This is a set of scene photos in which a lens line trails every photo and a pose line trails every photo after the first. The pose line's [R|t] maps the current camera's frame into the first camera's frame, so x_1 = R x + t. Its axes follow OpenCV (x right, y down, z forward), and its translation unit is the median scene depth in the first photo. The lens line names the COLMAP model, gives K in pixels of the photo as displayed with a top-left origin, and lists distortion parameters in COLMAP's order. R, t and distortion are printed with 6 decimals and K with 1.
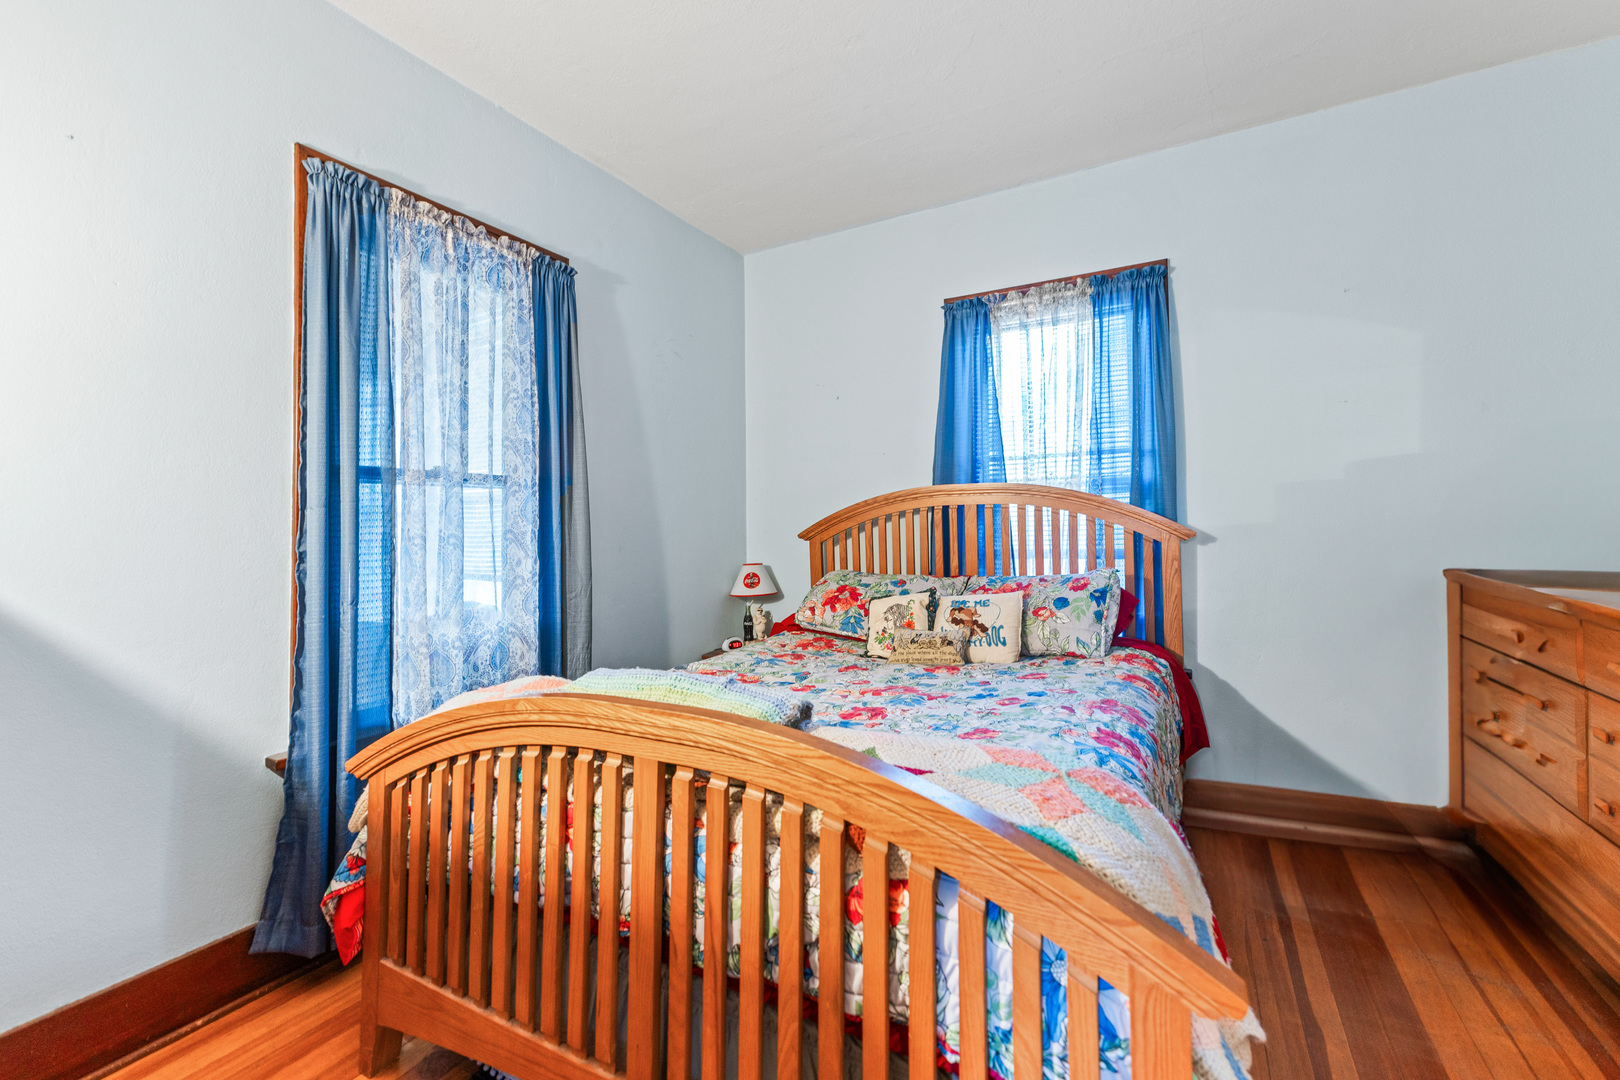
lens RADIAL K [[662.2, 0, 828.4], [0, 662.2, 506.3], [0, 0, 1]] dist [0.003871, -0.000036]
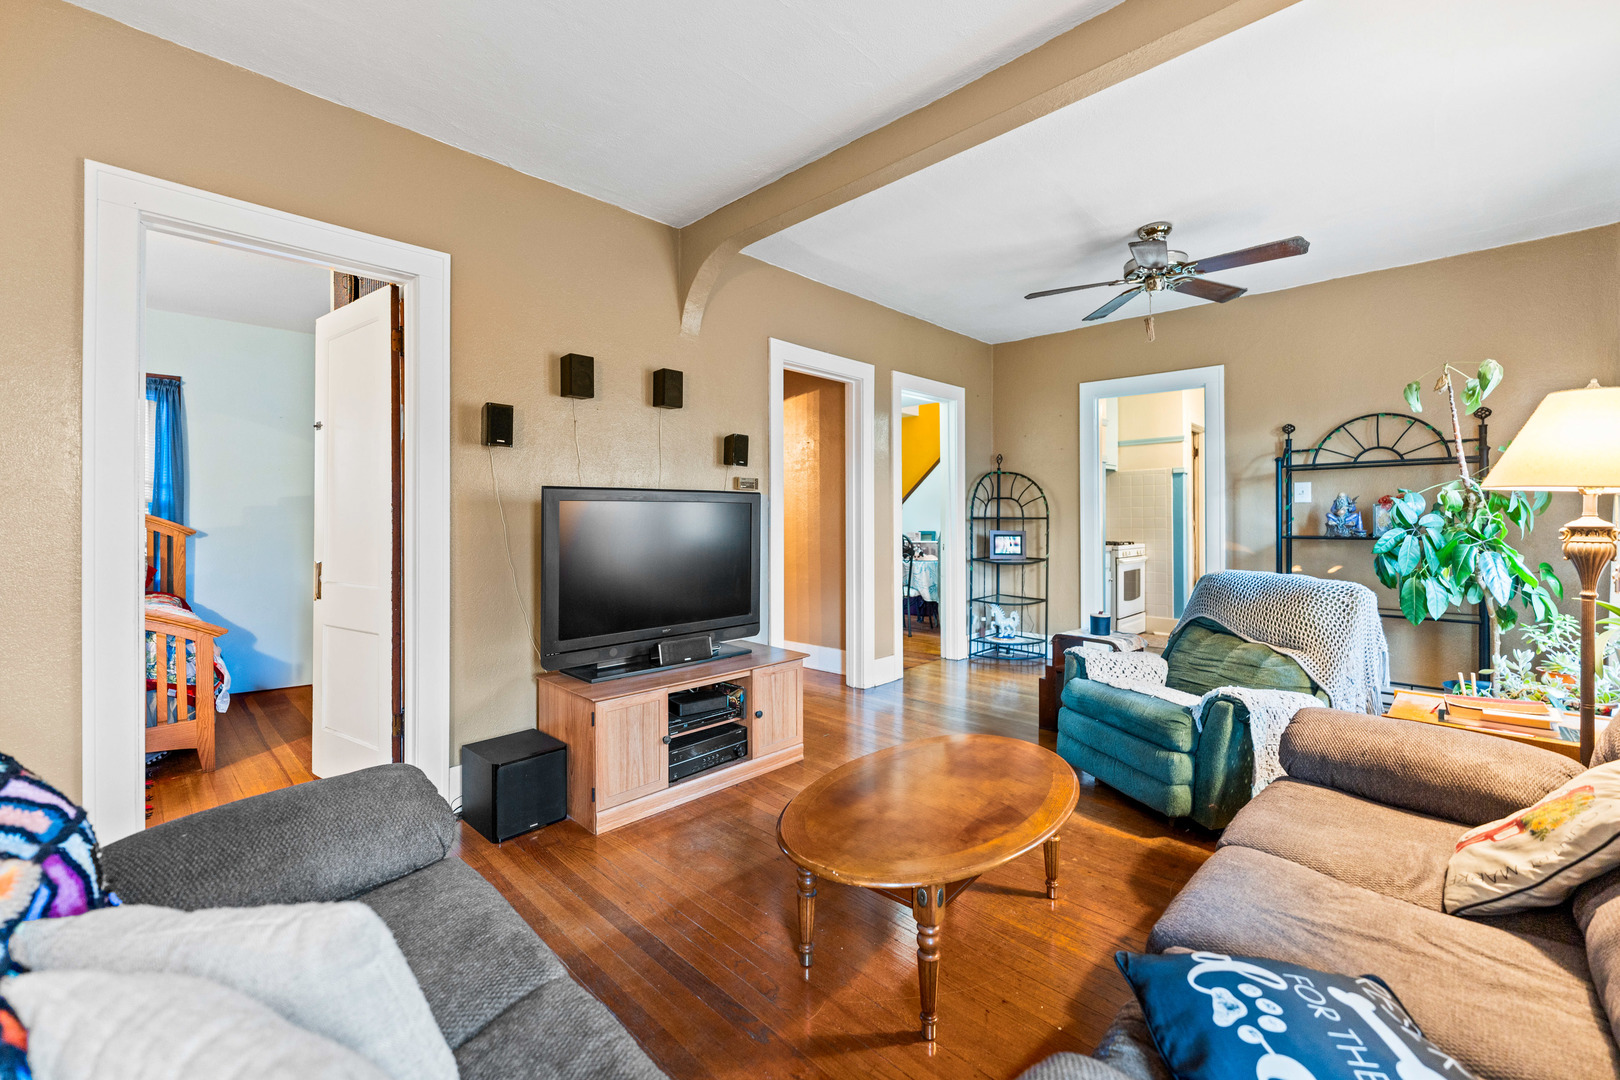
lens RADIAL K [[662.2, 0, 810.6], [0, 662.2, 514.9], [0, 0, 1]] dist [0.003871, -0.000036]
pose [[0.275393, 0.011293, 0.961266, -0.734801], [-0.023951, 0.999701, -0.004883, -0.036367], [-0.961033, -0.021678, 0.275581, -1.124957]]
